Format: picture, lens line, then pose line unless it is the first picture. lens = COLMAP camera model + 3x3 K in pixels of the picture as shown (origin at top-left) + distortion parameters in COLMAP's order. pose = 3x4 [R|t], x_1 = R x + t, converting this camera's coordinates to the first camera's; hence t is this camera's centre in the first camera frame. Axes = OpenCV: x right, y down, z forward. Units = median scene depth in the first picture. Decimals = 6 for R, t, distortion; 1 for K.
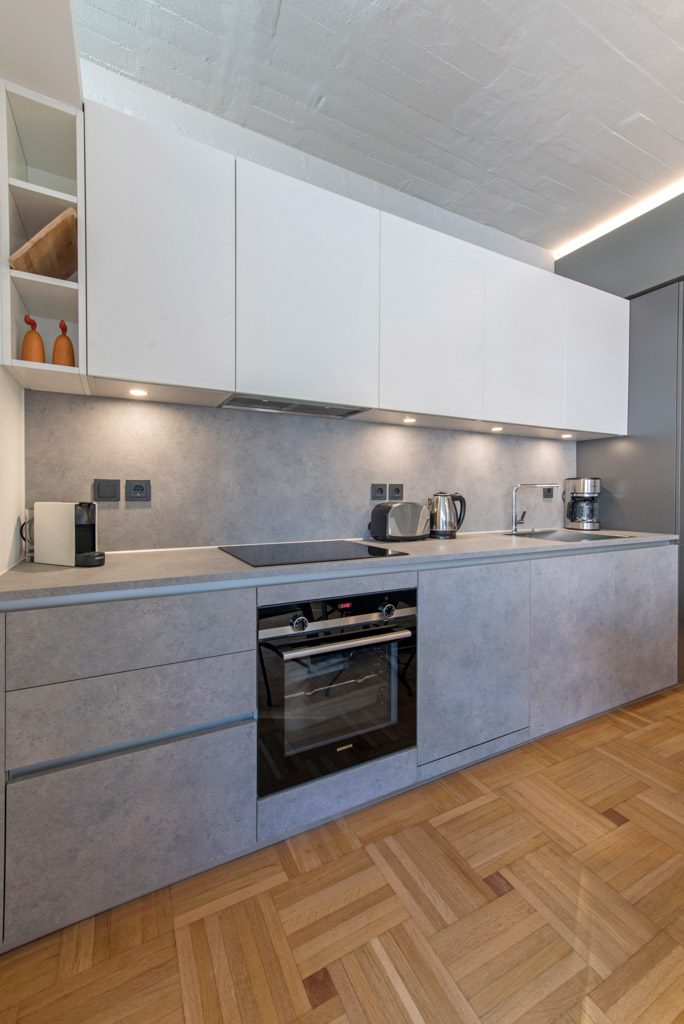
lens RADIAL K [[427.6, 0, 359.2], [0, 427.6, 496.8], [0, 0, 1]] dist [0.002871, 0.000645]
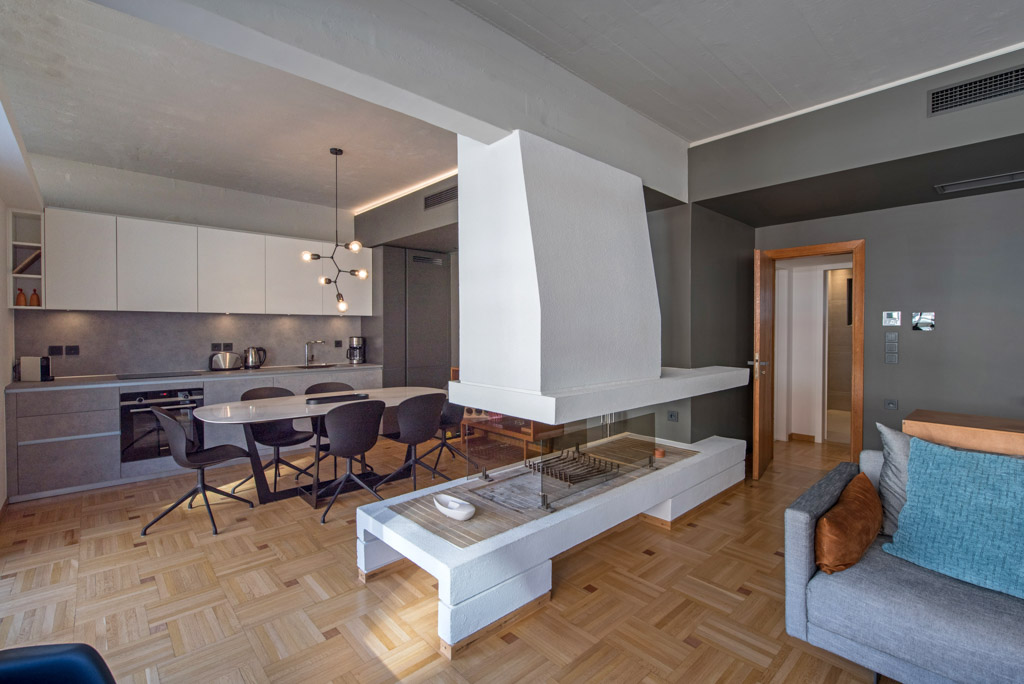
lens RADIAL K [[448.5, 0, 499.5], [0, 448.5, 334.1], [0, 0, 1]] dist [0.001843, 0.000221]
pose [[0.972756, -0.000061, 0.231833, 1.276021], [-0.002039, 0.999959, 0.008818, -0.139811], [-0.231824, -0.009051, 0.972716, -2.072926]]
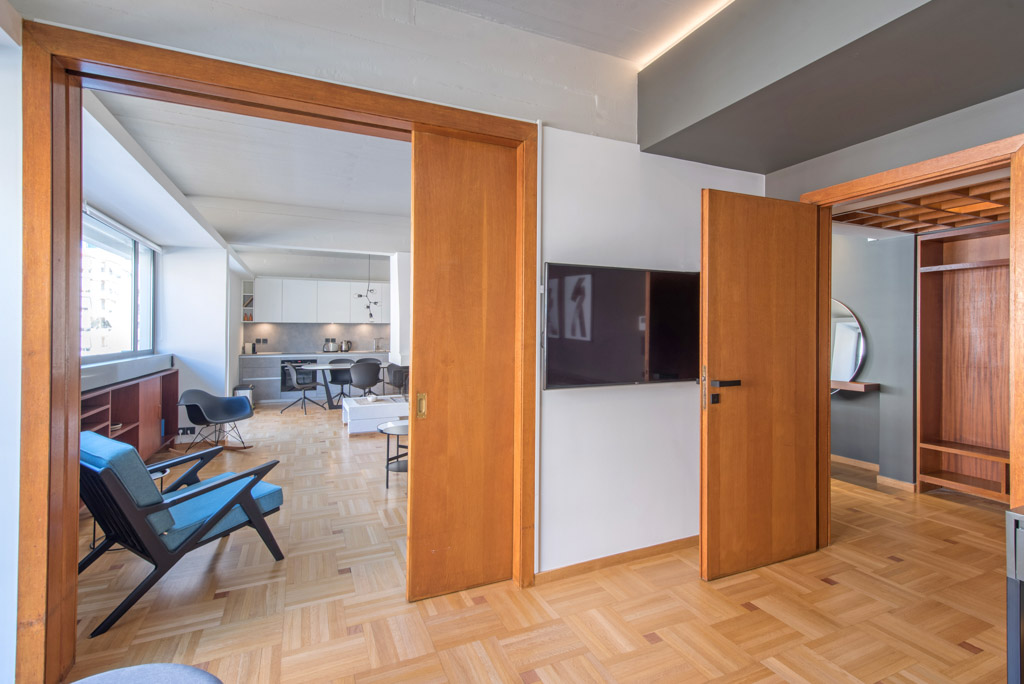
lens RADIAL K [[448.5, 0, 542.3], [0, 448.5, 323.8], [0, 0, 1]] dist [0.001843, 0.000221]
pose [[0.999860, 0.001413, -0.016666, 3.121326], [-0.001743, 0.999802, -0.019822, -0.127045], [0.016634, 0.019849, 0.999665, -4.652004]]
